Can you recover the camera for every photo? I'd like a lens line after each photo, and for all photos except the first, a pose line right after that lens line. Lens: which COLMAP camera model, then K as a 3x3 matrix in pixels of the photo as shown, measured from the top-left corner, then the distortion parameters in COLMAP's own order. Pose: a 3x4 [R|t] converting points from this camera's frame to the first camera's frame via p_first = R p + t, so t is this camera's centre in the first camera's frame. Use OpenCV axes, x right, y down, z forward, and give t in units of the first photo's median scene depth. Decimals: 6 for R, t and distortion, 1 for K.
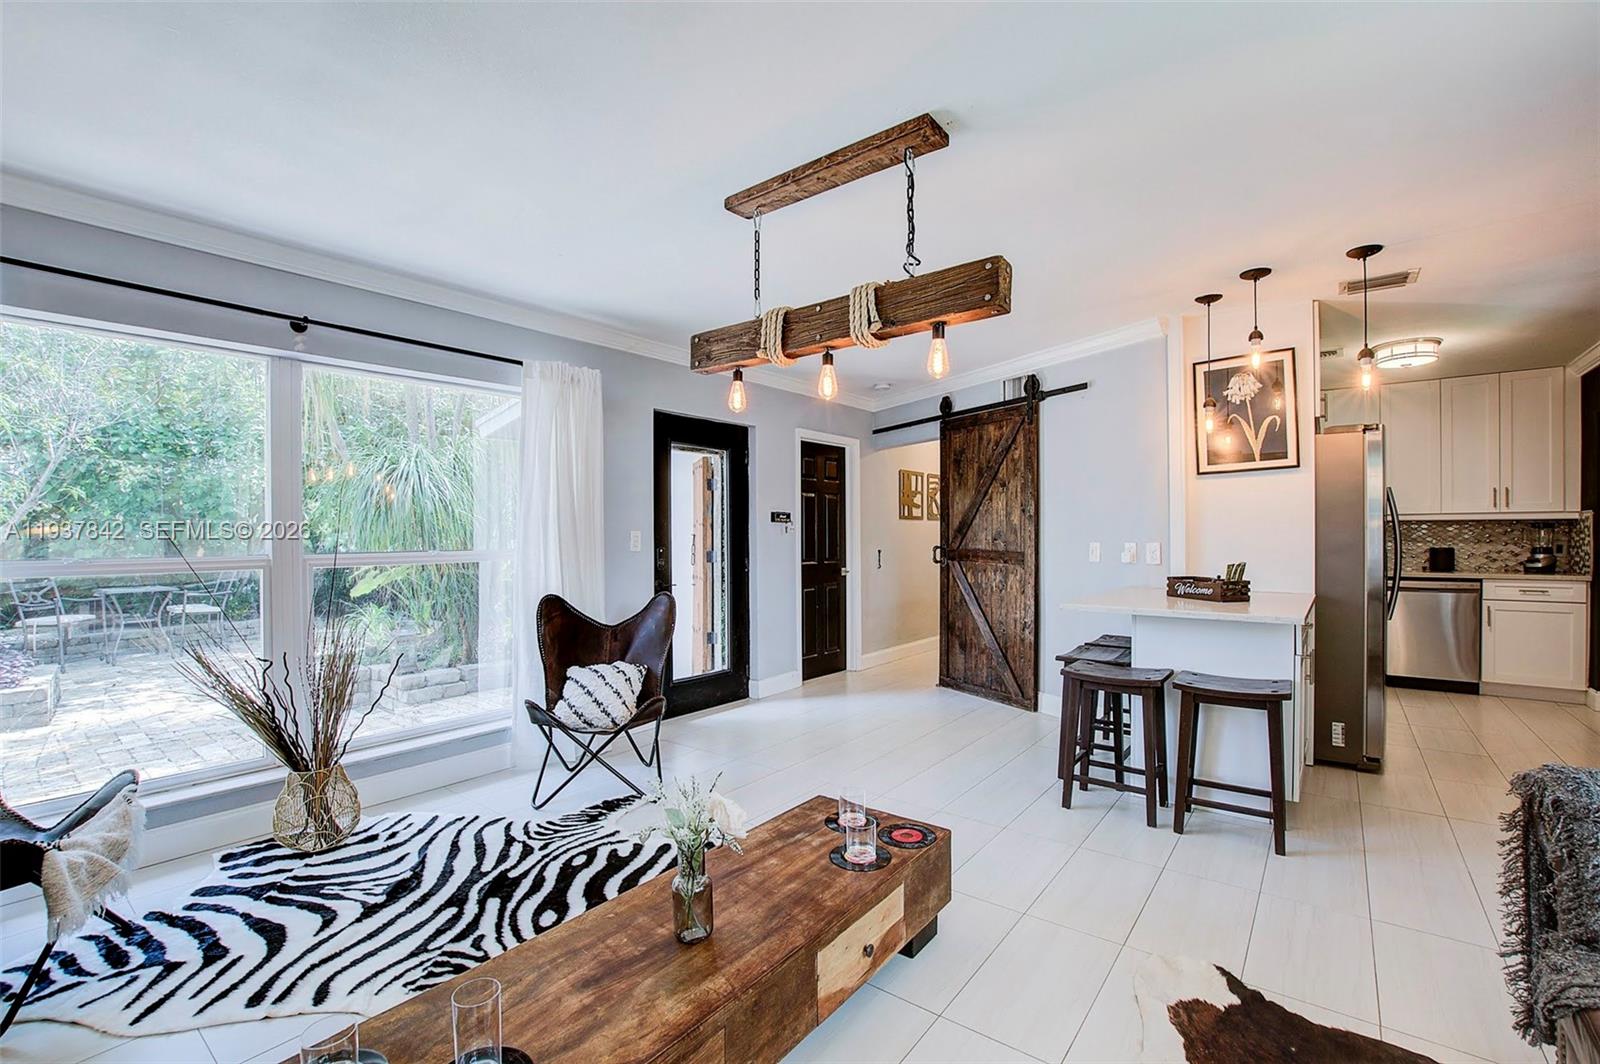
lens RADIAL K [[702.8, 0, 795.7], [0, 702.8, 535.1], [0, 0, 1]] dist [-0.030224, 0.001557]
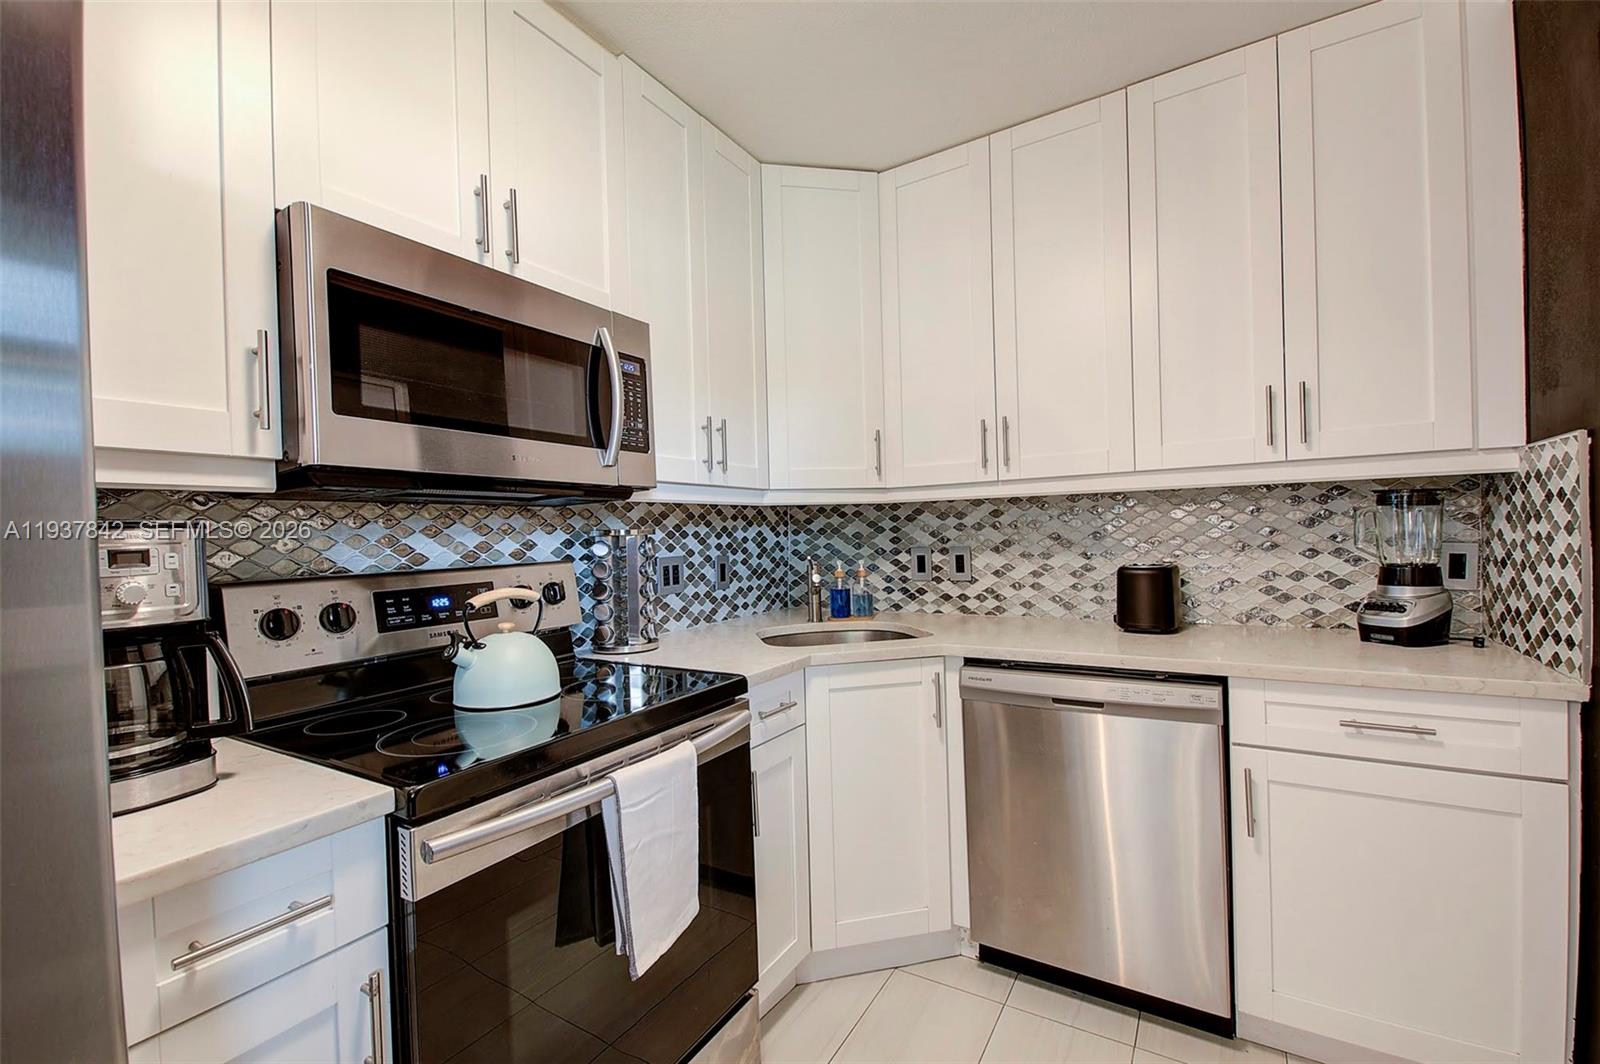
lens RADIAL K [[702.8, 0, 790.9], [0, 702.8, 533.6], [0, 0, 1]] dist [-0.030224, 0.001557]
pose [[0.994128, -0.031123, 0.103638, 0.782796], [0.030713, 0.999513, 0.005554, -0.007276], [-0.103761, -0.002339, 0.994600, 0.714029]]
